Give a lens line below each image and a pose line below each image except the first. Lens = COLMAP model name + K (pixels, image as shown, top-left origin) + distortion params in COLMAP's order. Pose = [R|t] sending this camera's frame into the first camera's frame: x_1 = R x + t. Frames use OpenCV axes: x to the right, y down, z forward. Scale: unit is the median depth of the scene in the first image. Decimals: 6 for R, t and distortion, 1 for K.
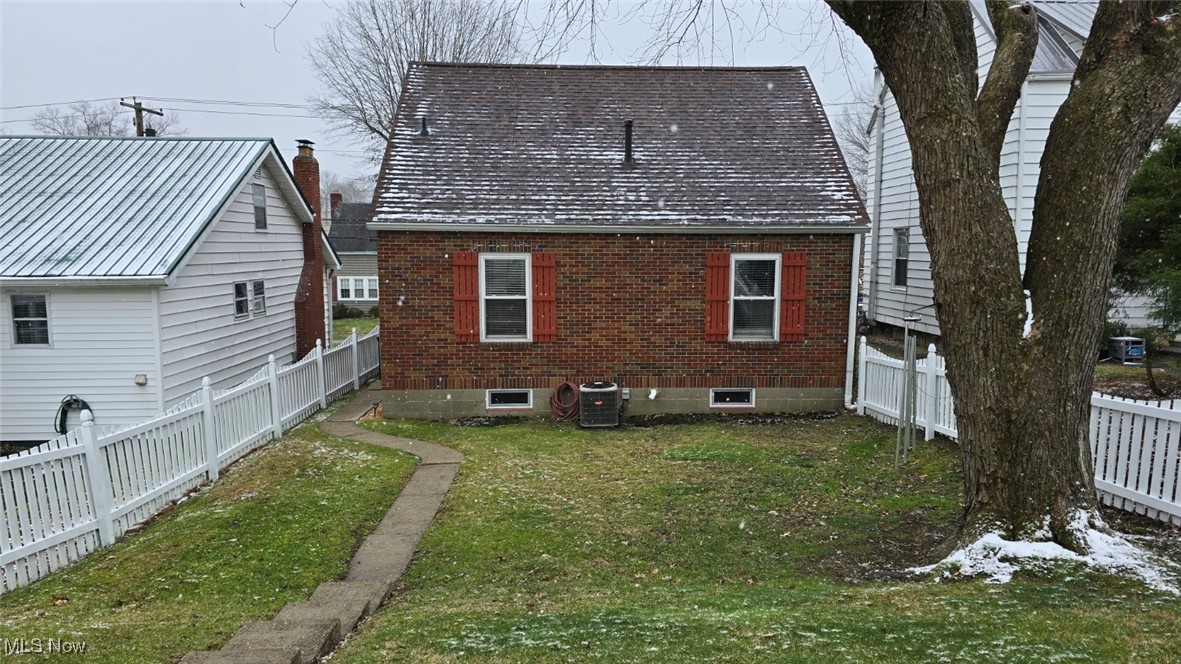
lens RADIAL K [[716.2, 0, 592.7], [0, 716.2, 337.0], [0, 0, 1]] dist [0.008681, -0.000212]
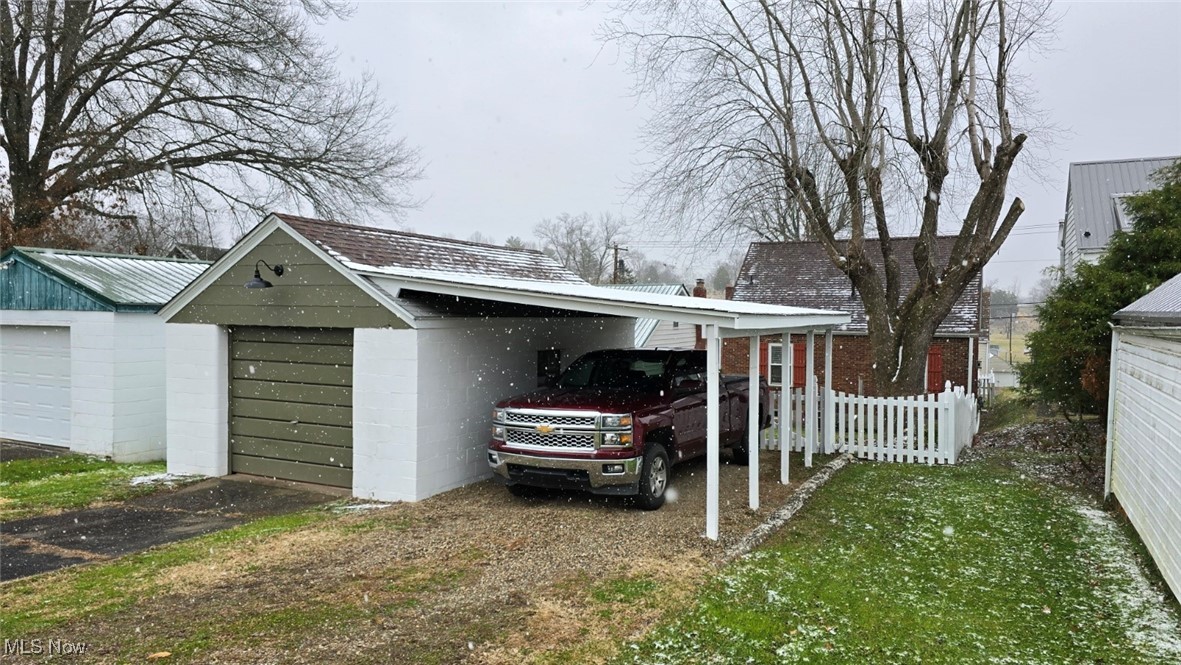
lens RADIAL K [[803.9, 0, 591.5], [0, 803.9, 331.7], [0, 0, 1]] dist [0.000020, 0.000093]
pose [[0.859168, 0.018125, -0.511372, 0.544930], [-0.067830, 0.994587, -0.078710, 0.063995], [0.507178, 0.102311, 0.855747, -1.170053]]
